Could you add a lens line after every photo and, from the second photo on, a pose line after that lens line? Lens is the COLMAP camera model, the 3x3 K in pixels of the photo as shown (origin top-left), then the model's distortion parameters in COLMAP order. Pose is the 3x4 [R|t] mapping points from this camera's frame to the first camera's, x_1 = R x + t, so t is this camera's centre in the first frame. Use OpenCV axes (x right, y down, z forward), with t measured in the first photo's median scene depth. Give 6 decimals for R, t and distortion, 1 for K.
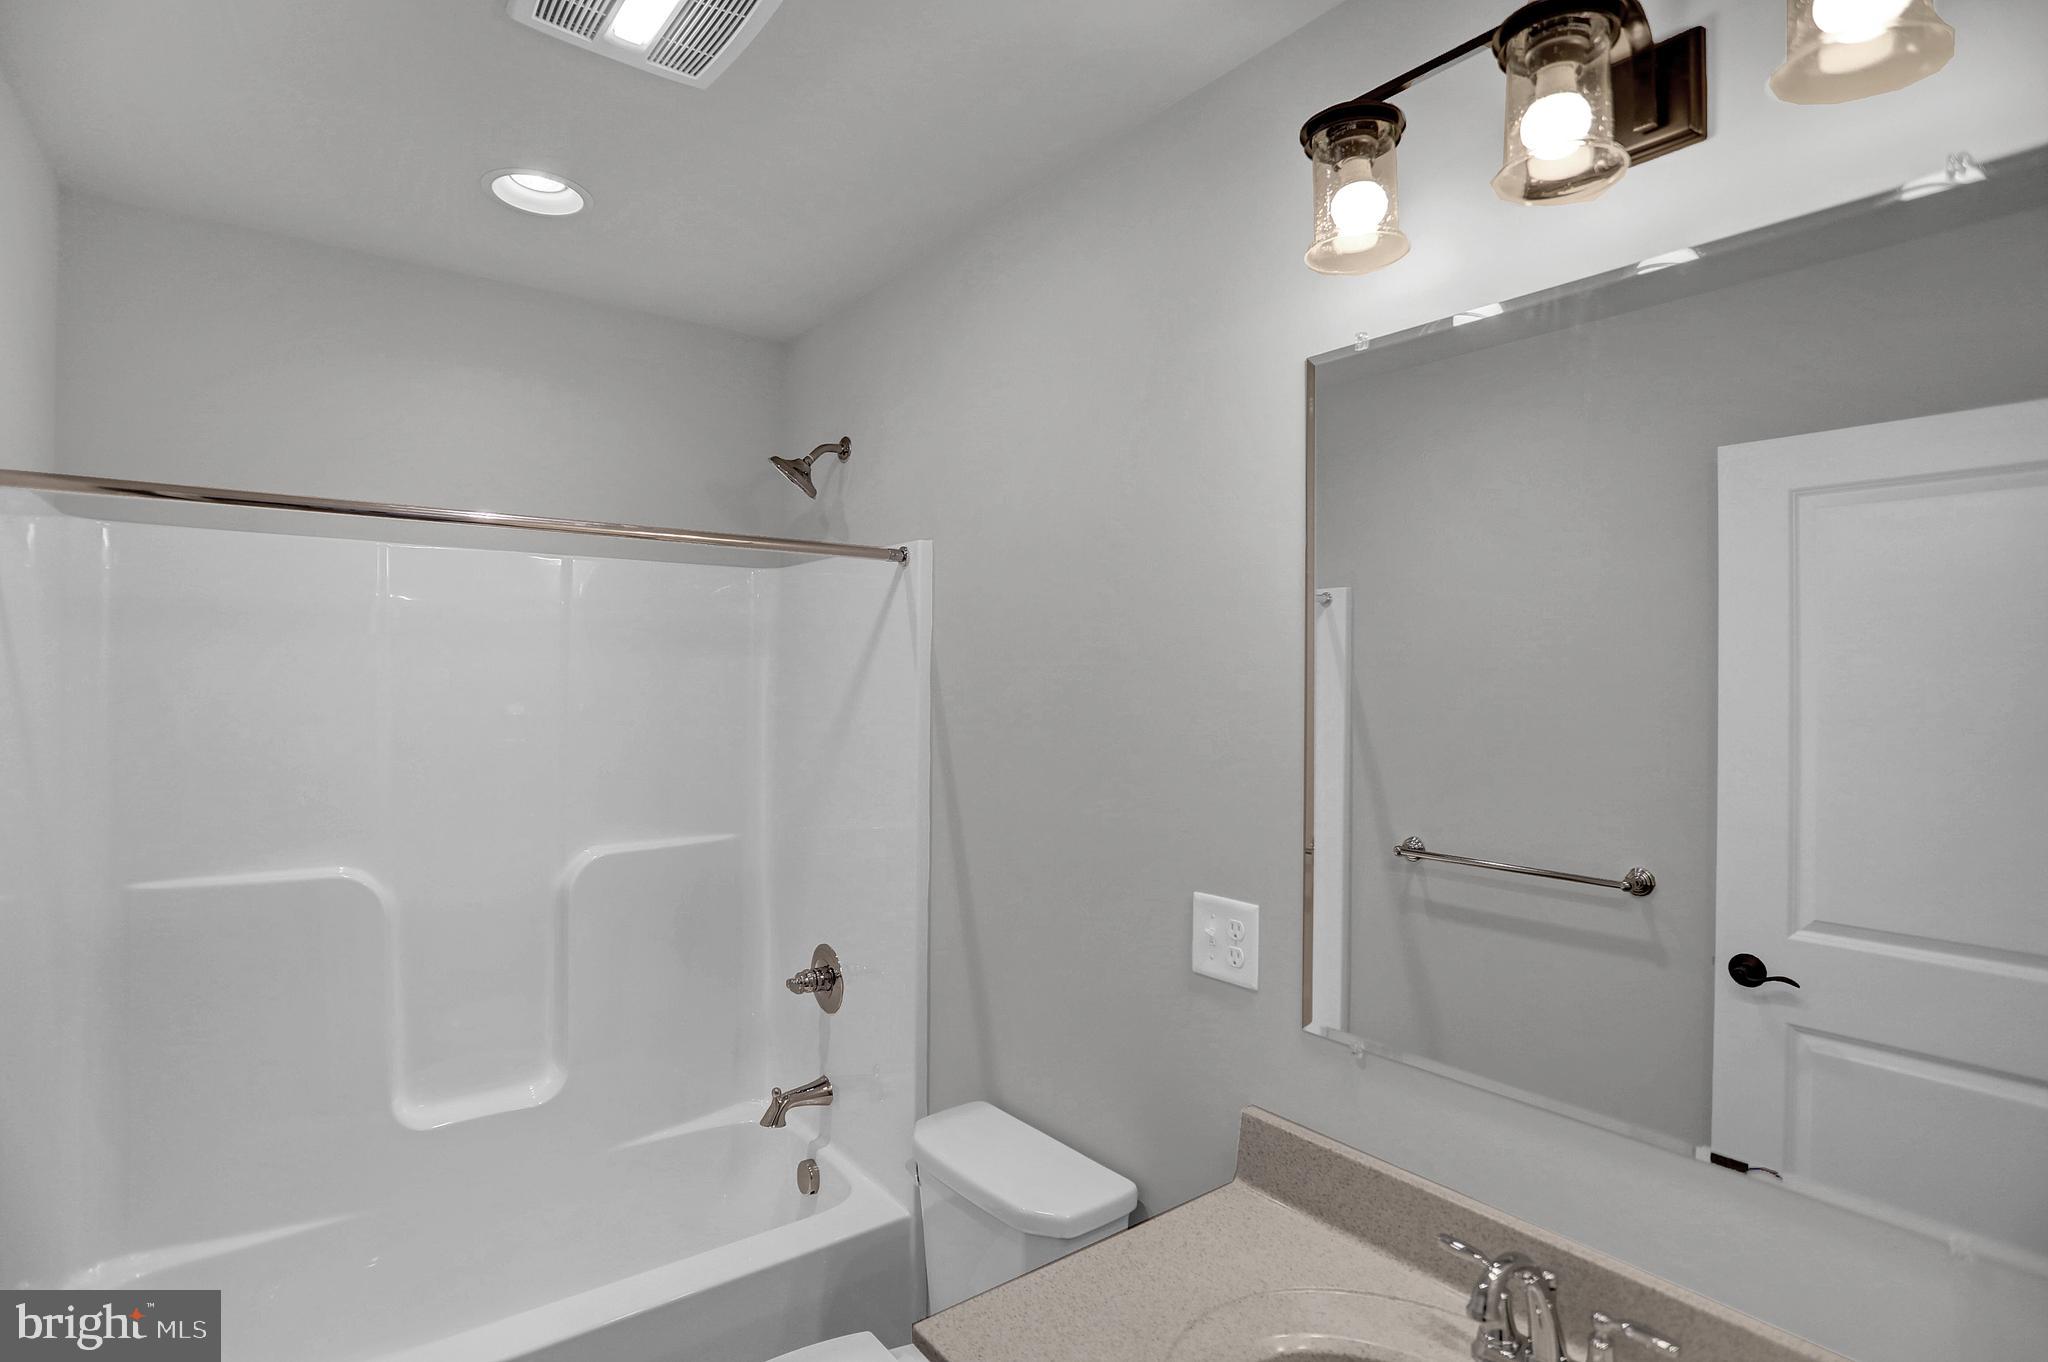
lens RADIAL K [[1032.4, 0, 1035.5], [0, 1032.4, 674.4], [0, 0, 1]] dist [-0.029447, 0.008584]
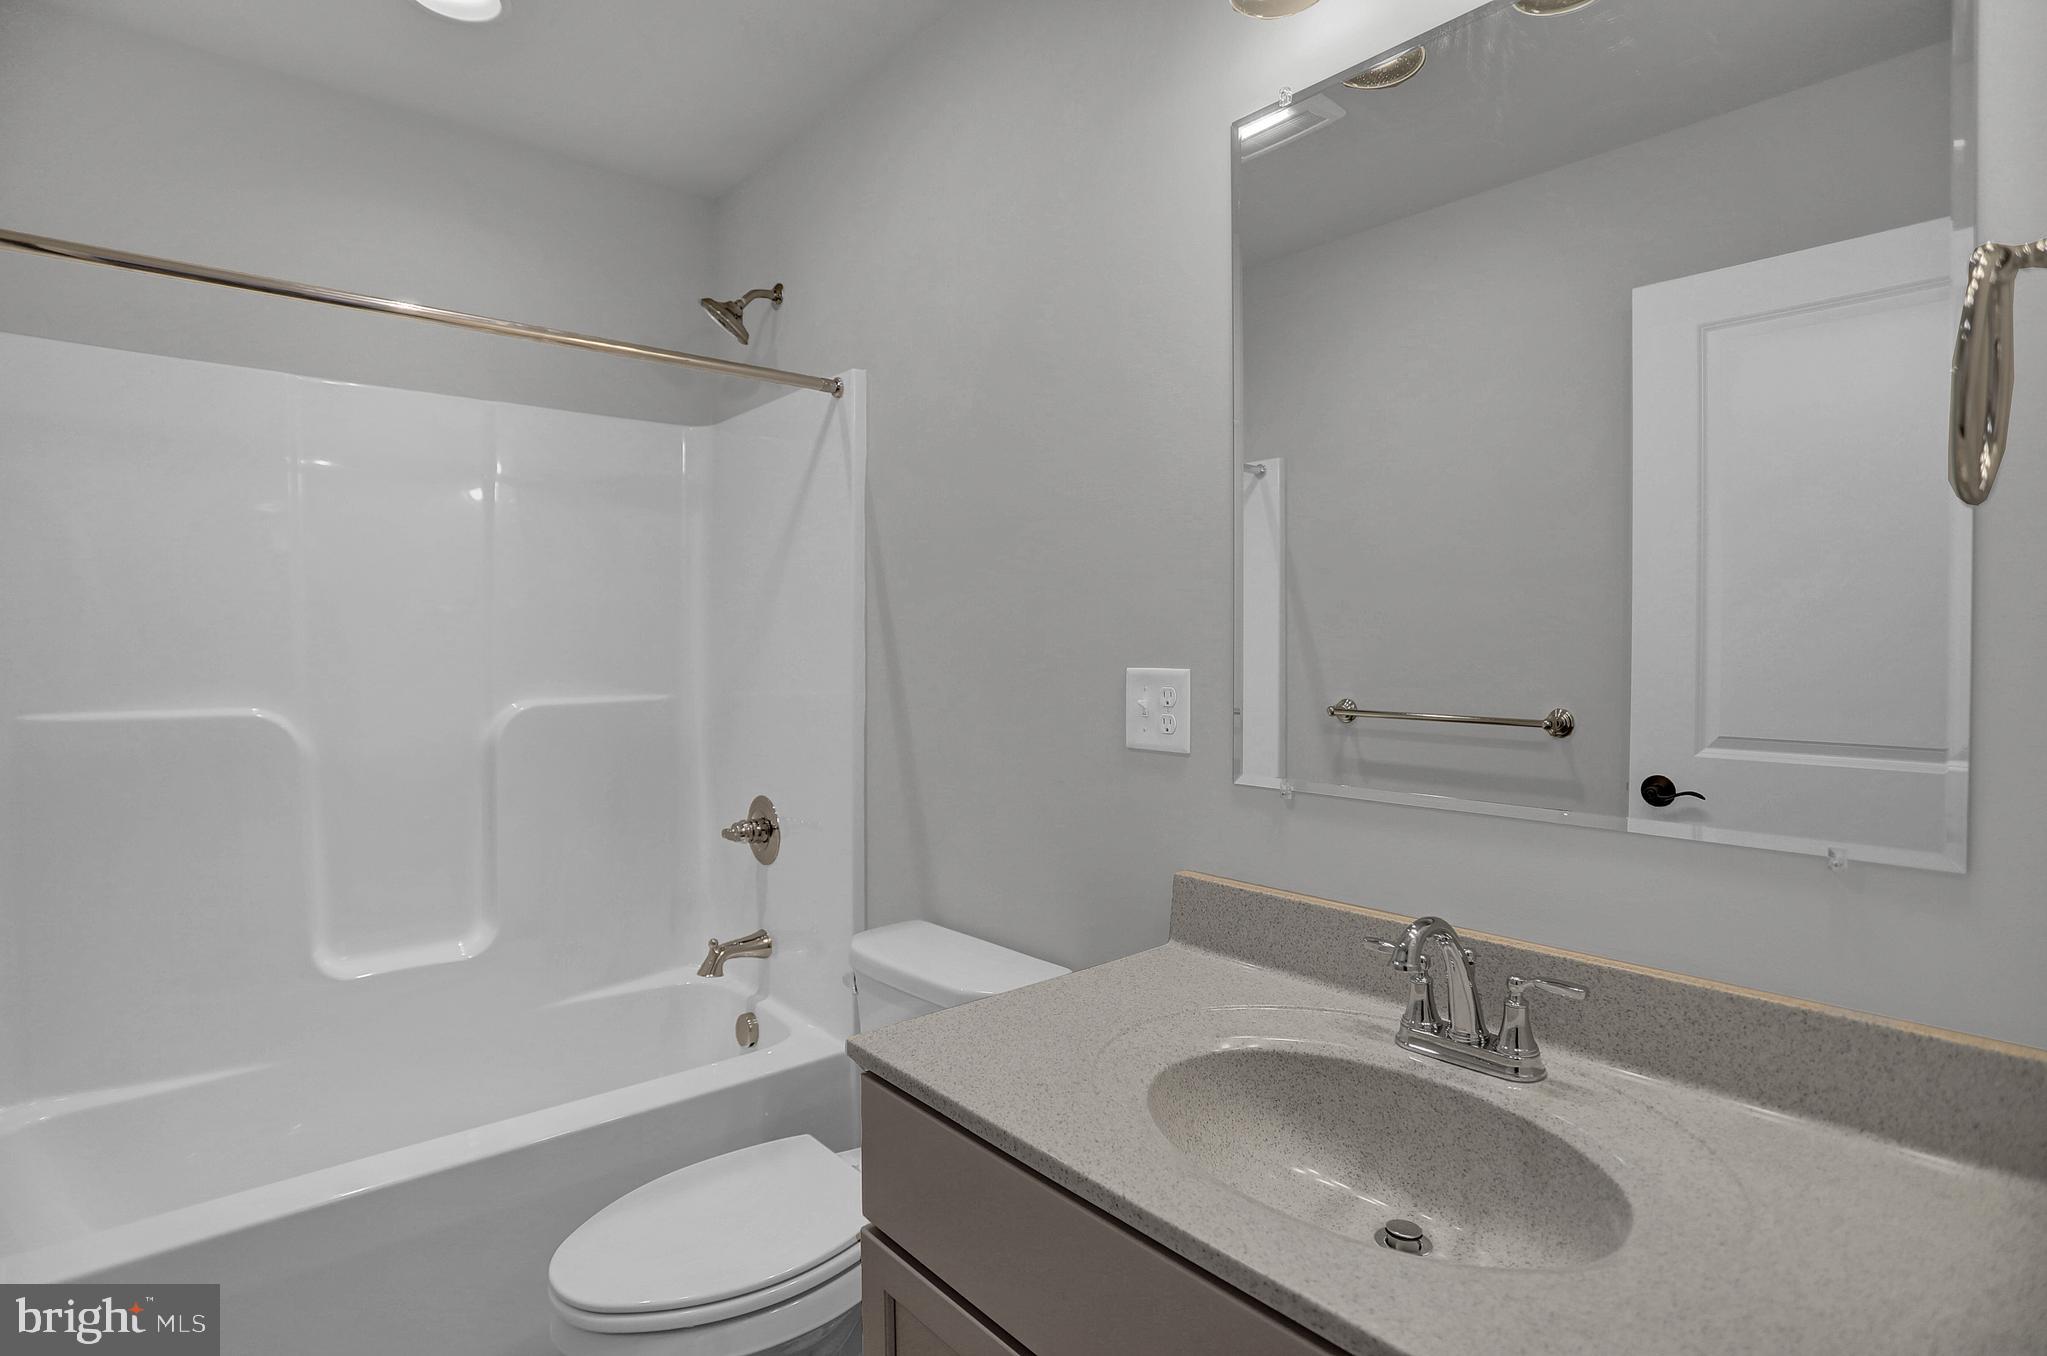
lens RADIAL K [[1031.9, 0, 1039.9], [0, 1031.9, 674.7], [0, 0, 1]] dist [-0.029447, 0.008584]
pose [[0.998302, -0.007597, 0.057749, 0.007259], [0.006640, 0.999838, 0.016742, 0.146765], [-0.057867, -0.016331, 0.998191, -0.004030]]
